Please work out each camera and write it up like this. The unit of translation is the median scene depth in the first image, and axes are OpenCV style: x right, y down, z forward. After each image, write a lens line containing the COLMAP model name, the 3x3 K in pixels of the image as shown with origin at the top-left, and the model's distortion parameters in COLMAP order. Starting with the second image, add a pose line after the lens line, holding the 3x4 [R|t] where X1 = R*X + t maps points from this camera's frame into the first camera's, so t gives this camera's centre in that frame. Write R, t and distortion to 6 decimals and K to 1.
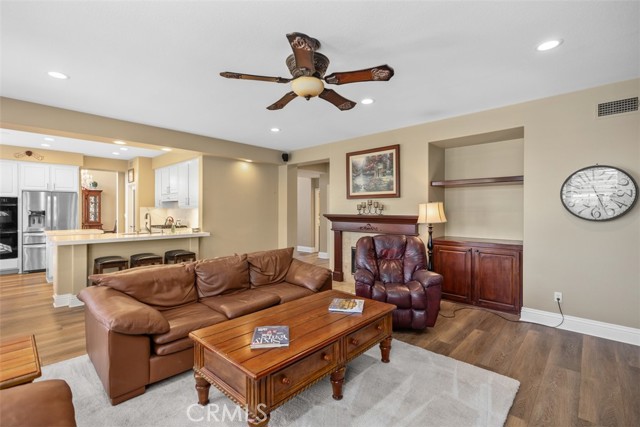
lens RADIAL K [[291.2, 0, 320.1], [0, 291.2, 213.2], [0, 0, 1]] dist [0.000639, 0.000060]
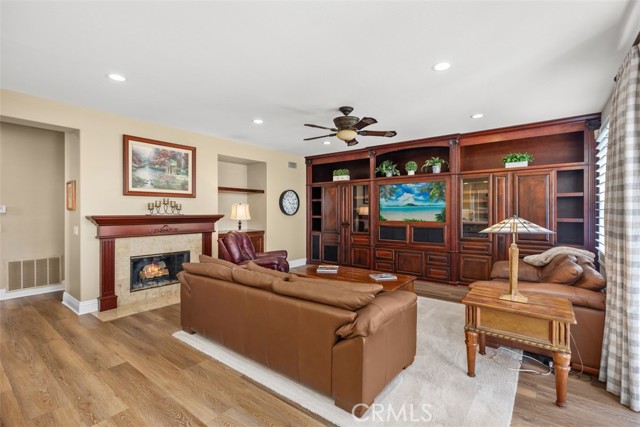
lens RADIAL K [[291.2, 0, 320.3], [0, 291.2, 211.3], [0, 0, 1]] dist [0.000639, 0.000060]
pose [[-0.091175, 0.000622, 0.995835, -0.761915], [0.013491, 0.999909, 0.000610, -0.000136], [-0.995743, 0.013490, -0.091175, 0.602777]]
